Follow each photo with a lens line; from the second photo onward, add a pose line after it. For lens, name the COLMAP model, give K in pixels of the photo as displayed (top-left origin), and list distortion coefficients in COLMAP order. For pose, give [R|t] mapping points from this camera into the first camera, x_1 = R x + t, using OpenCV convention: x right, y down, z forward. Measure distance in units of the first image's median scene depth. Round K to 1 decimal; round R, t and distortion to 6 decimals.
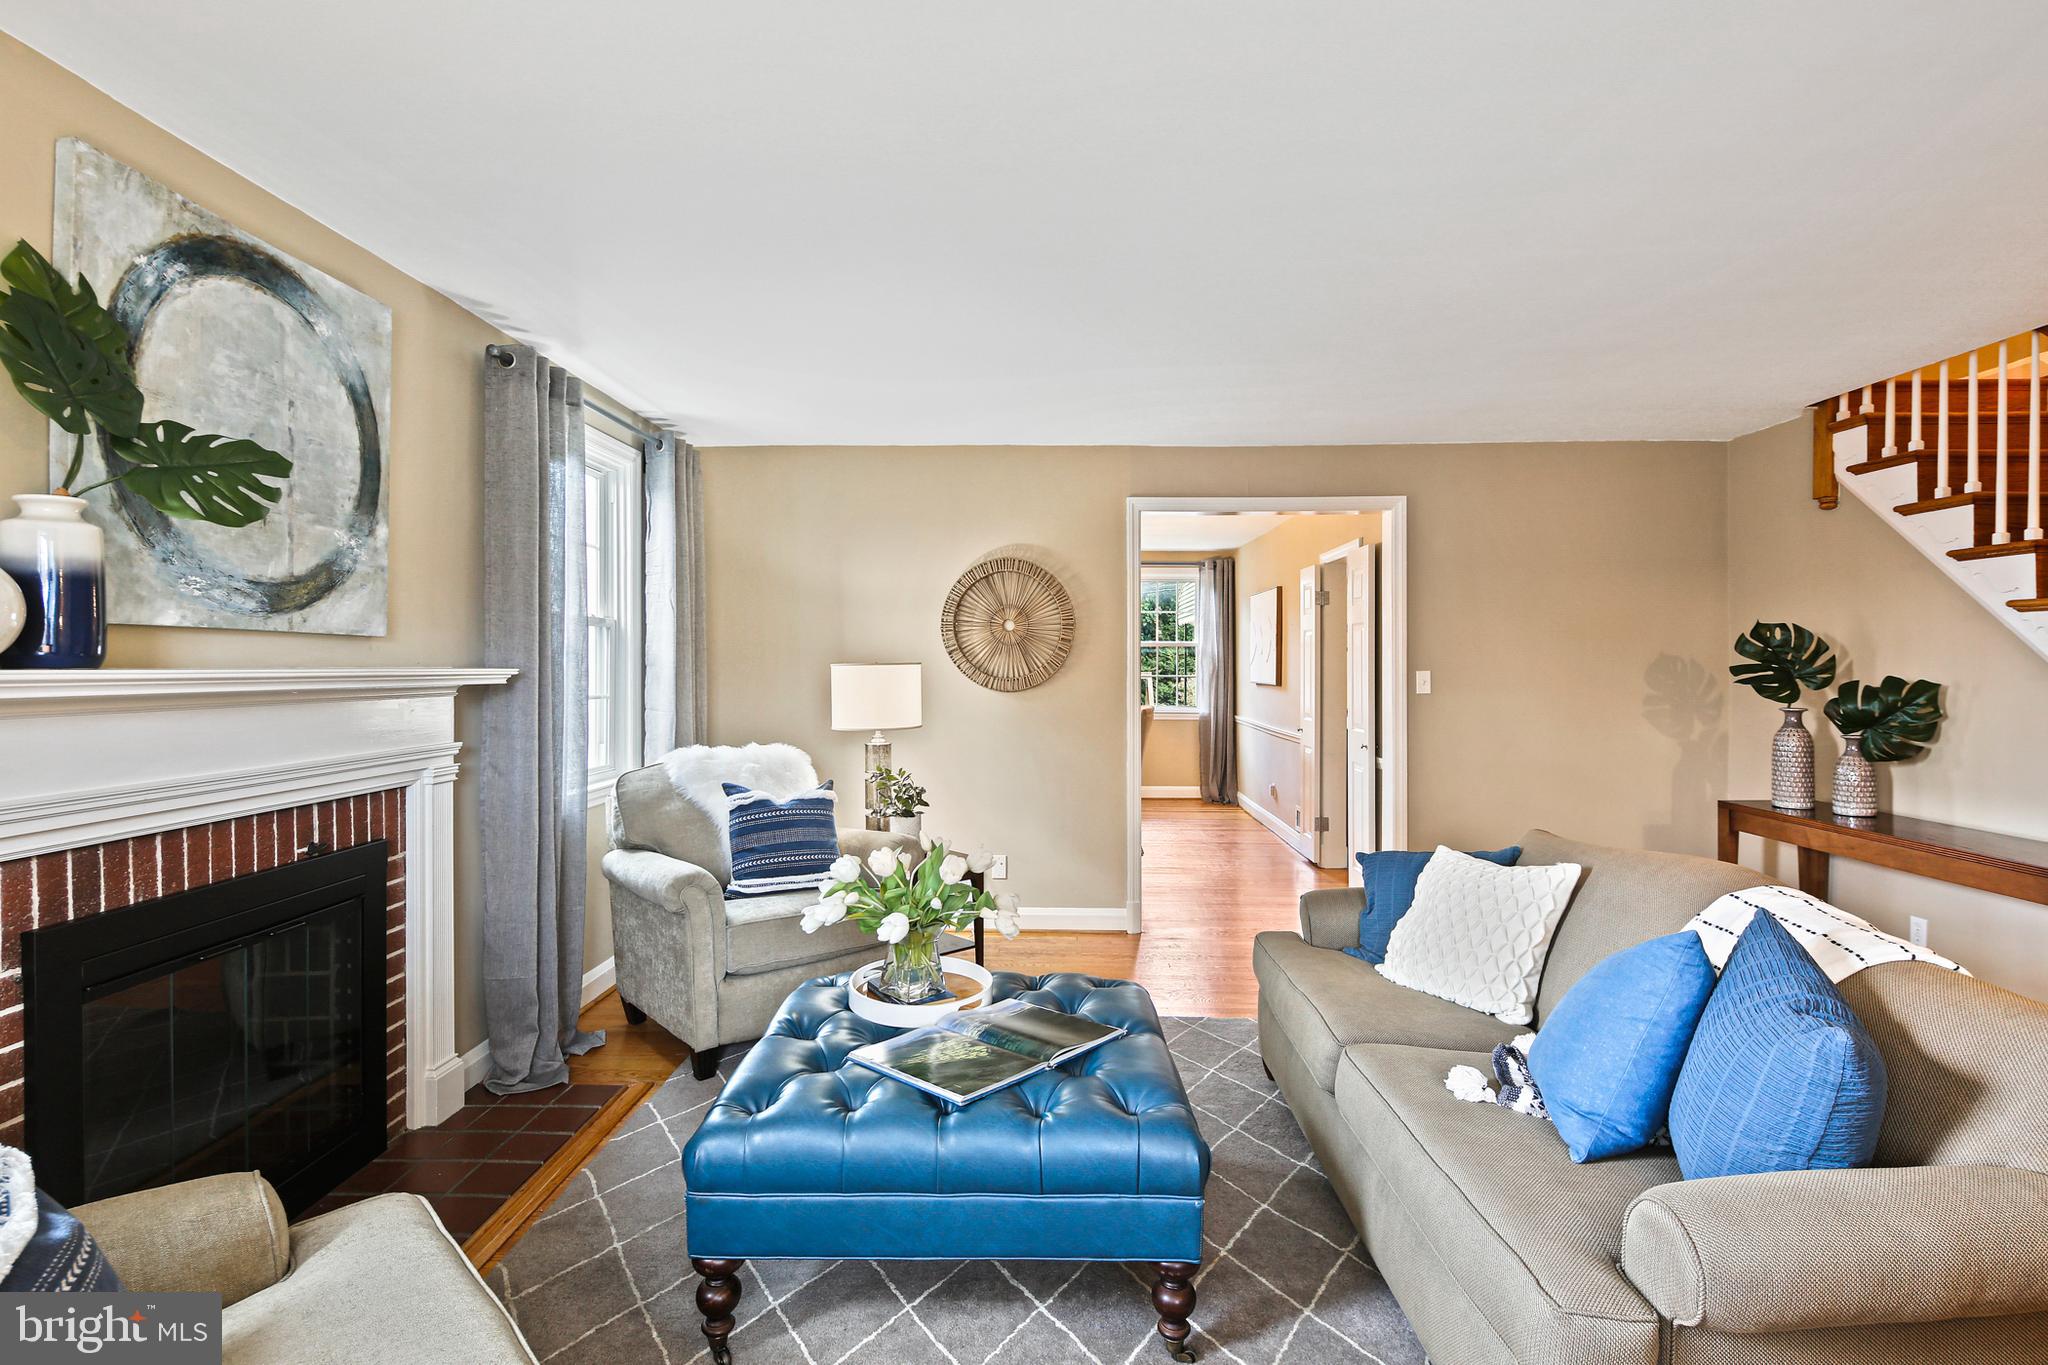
lens RADIAL K [[1004.9, 0, 1021.0], [0, 1004.9, 668.5], [0, 0, 1]] dist [0.003705, -0.000288]
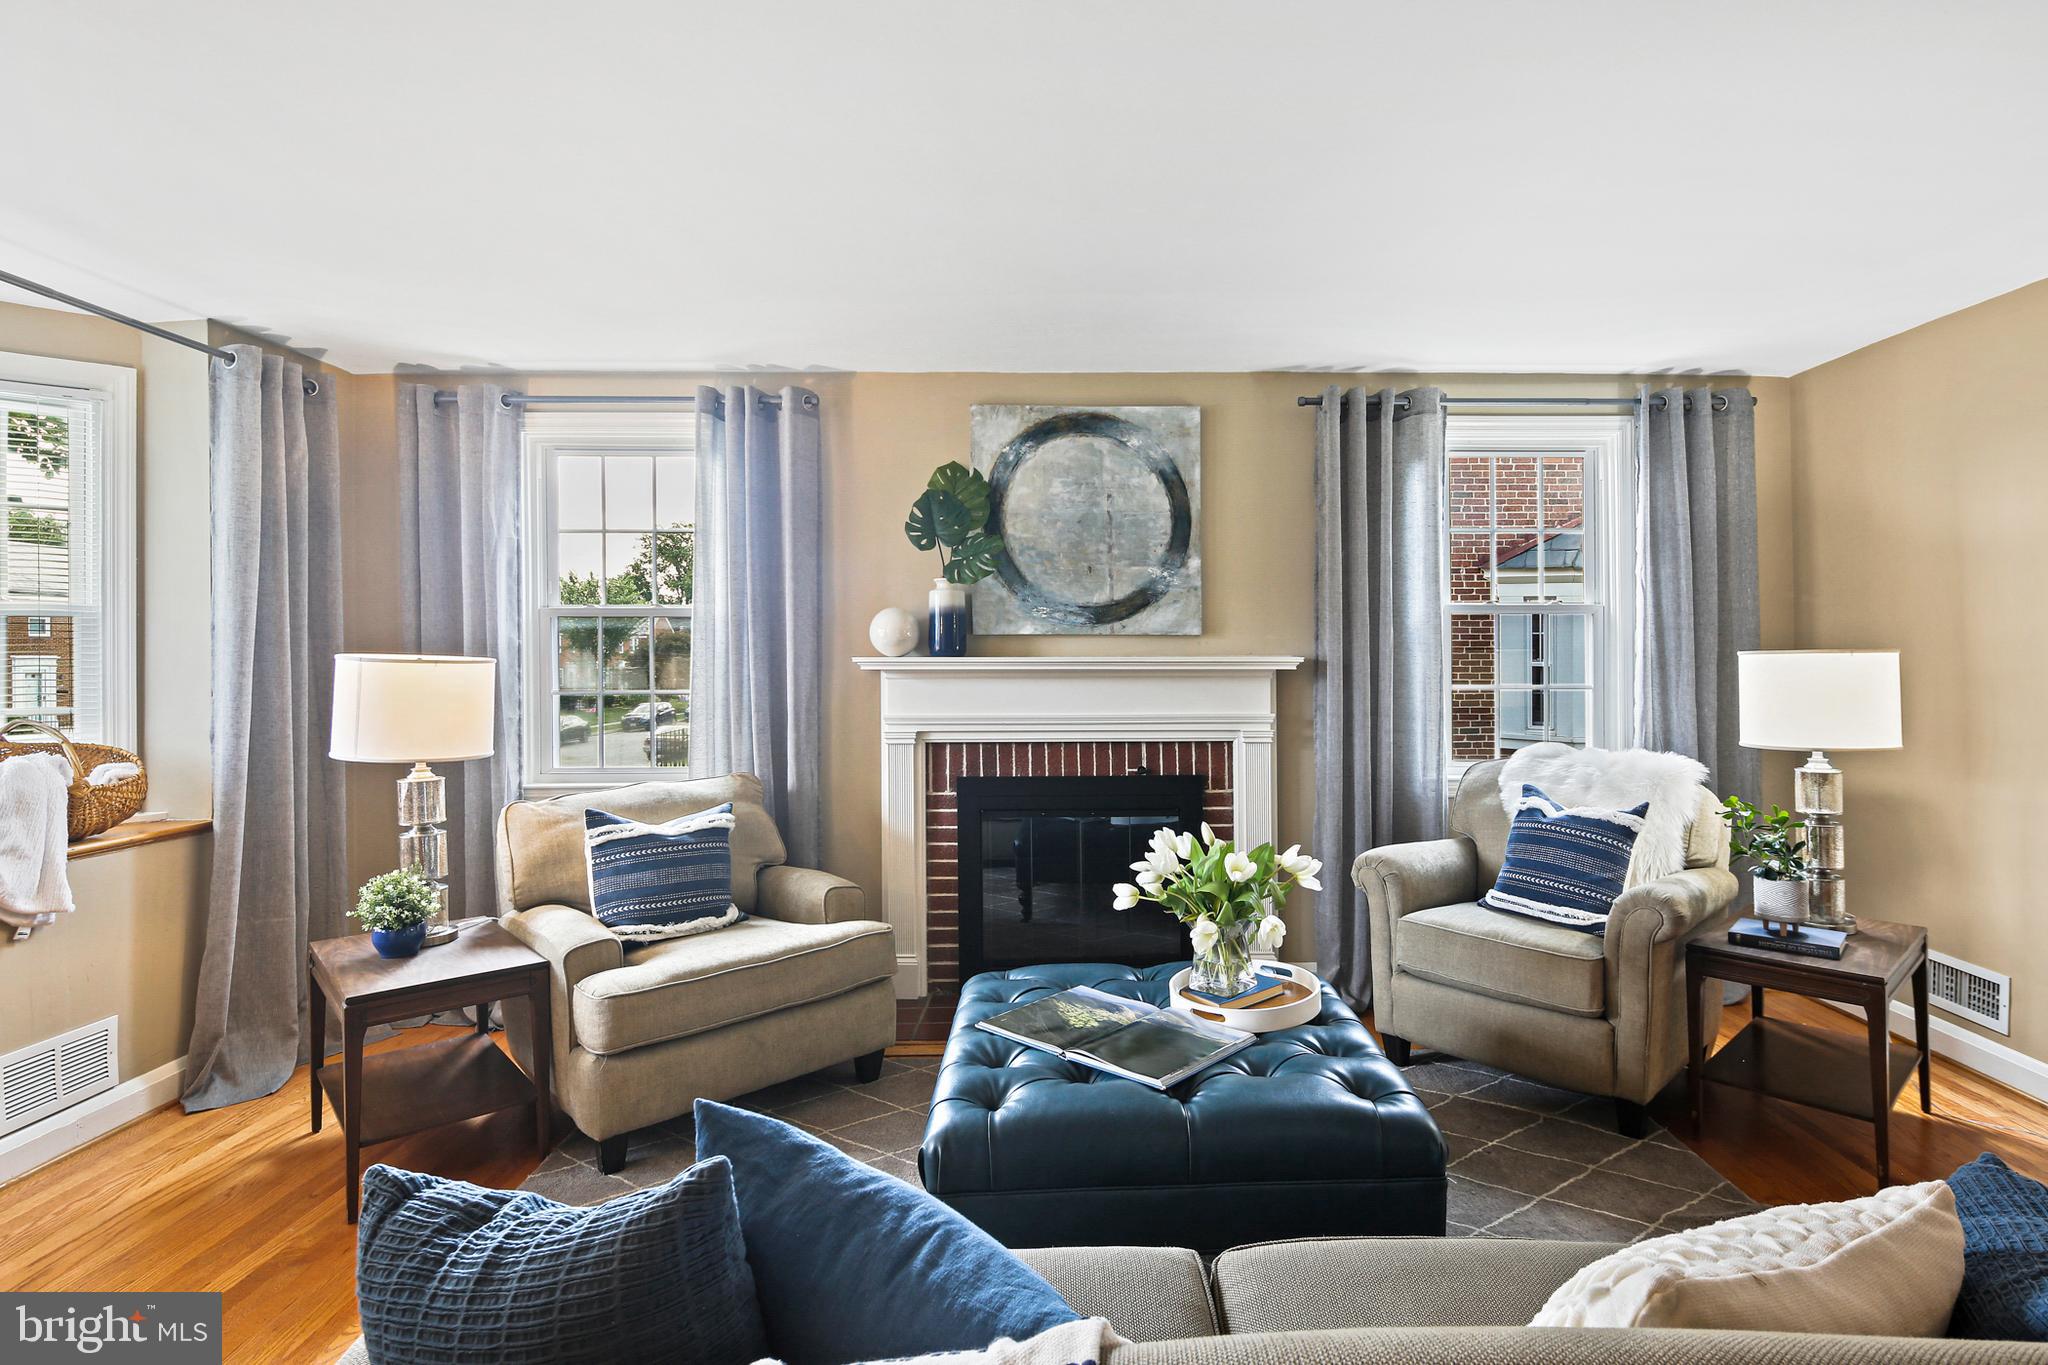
lens RADIAL K [[1011.9, 0, 1103.8], [0, 1011.9, 671.0], [0, 0, 1]] dist [0.002712, 0.000186]
pose [[0.064656, 0.014170, -0.997807, 0.595288], [-0.002375, 0.999899, 0.014046, 0.000019], [0.997905, 0.001462, 0.064683, 0.565216]]
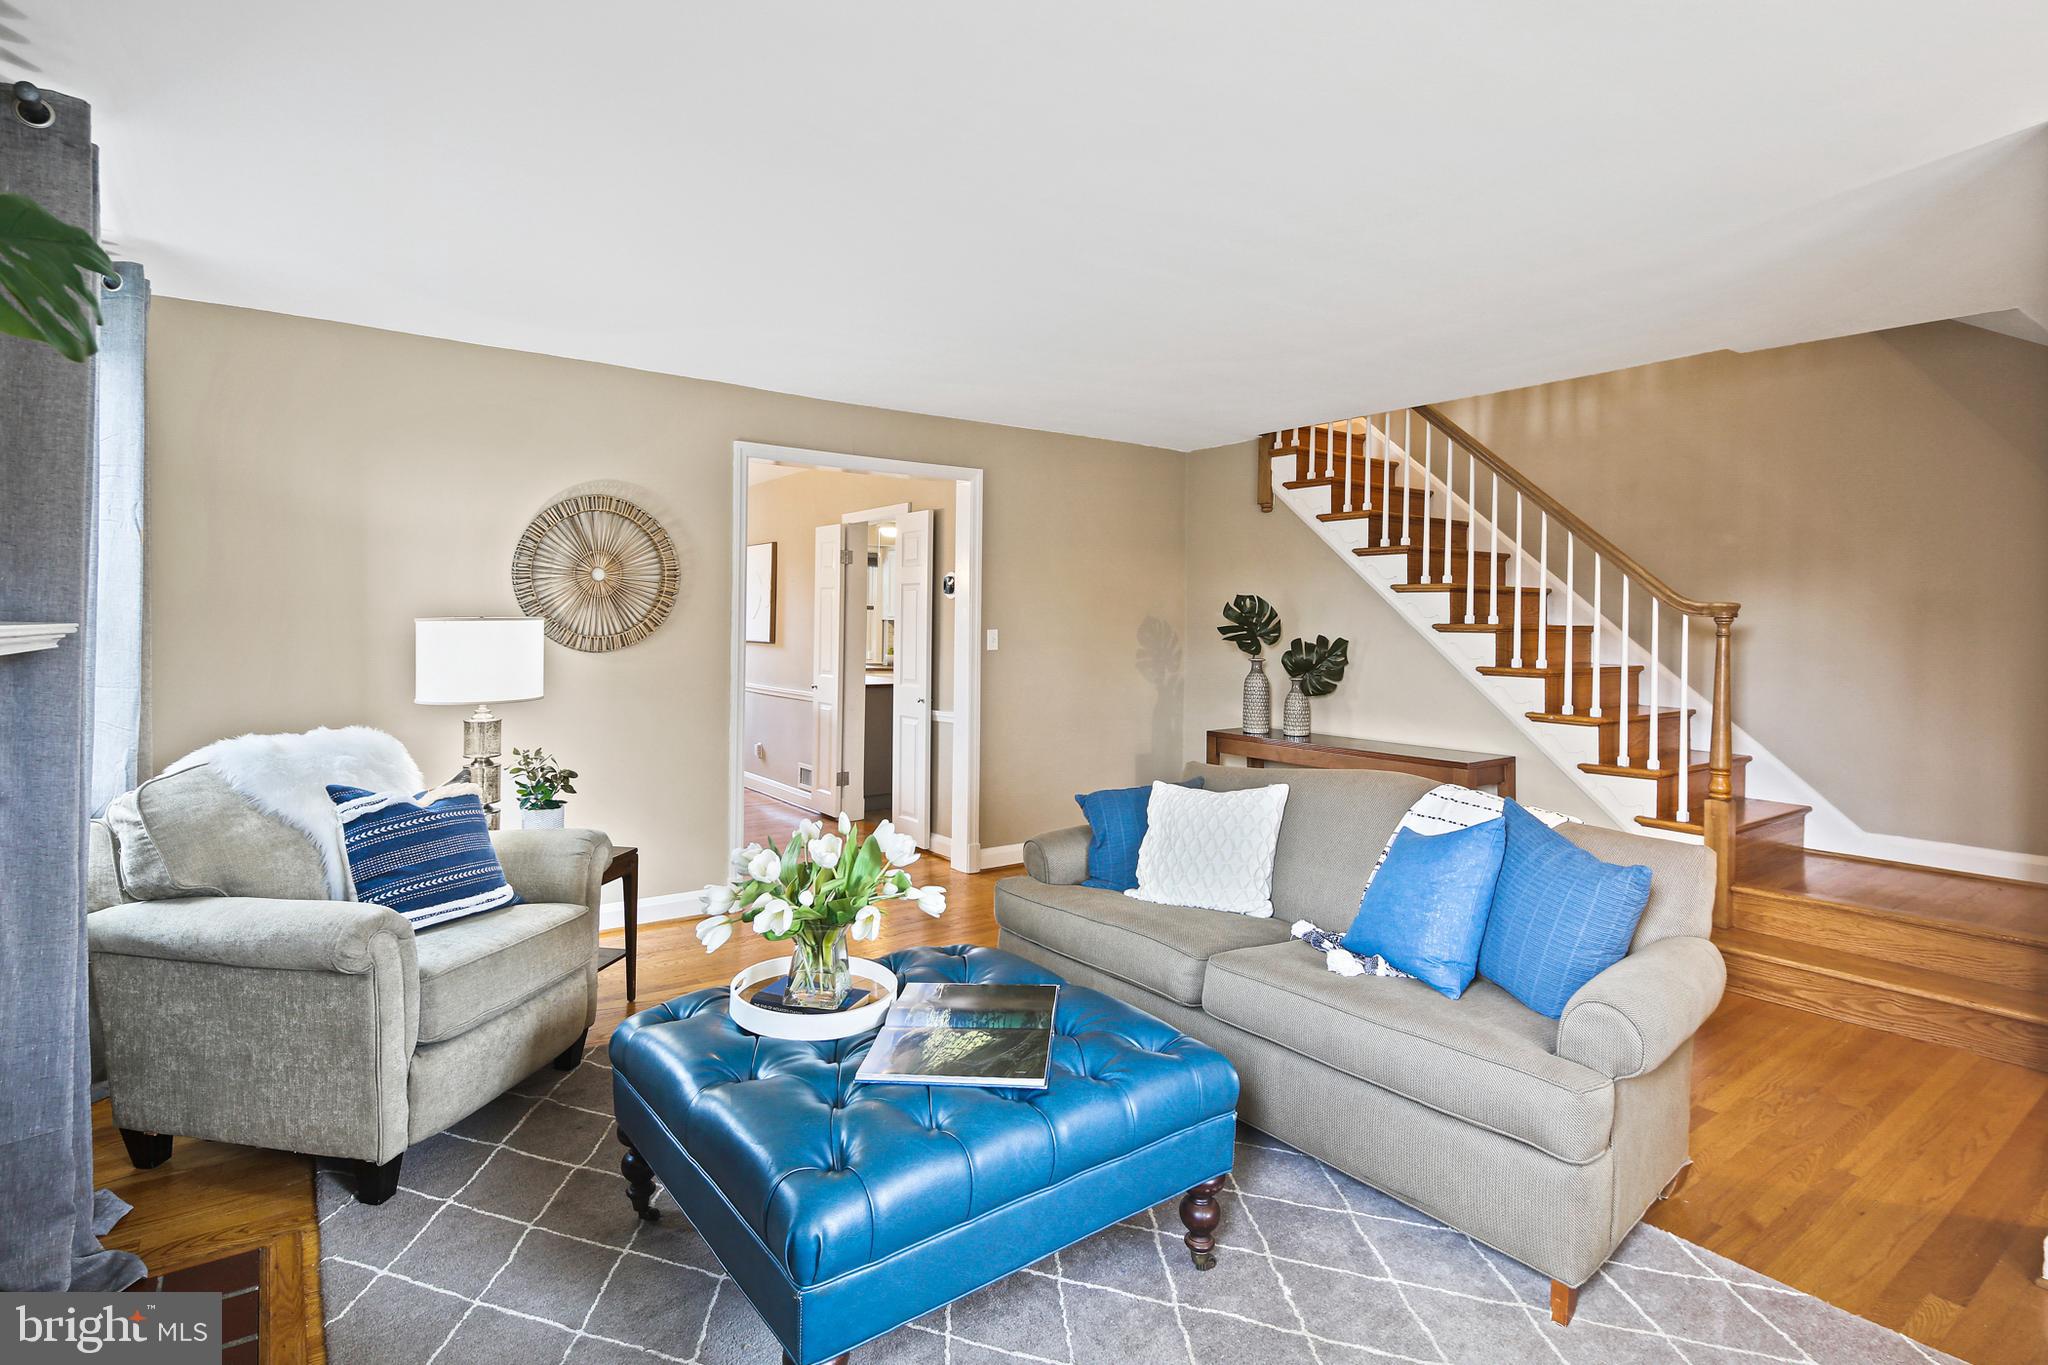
lens RADIAL K [[1022.4, 0, 1021.7], [0, 1022.4, 617.5], [0, 0, 1]] dist [-0.000864, -0.000621]
pose [[0.787772, 0.011130, 0.615866, -0.357329], [-0.007235, 0.999935, -0.008815, -0.001522], [-0.615924, 0.002488, 0.787801, 0.131921]]
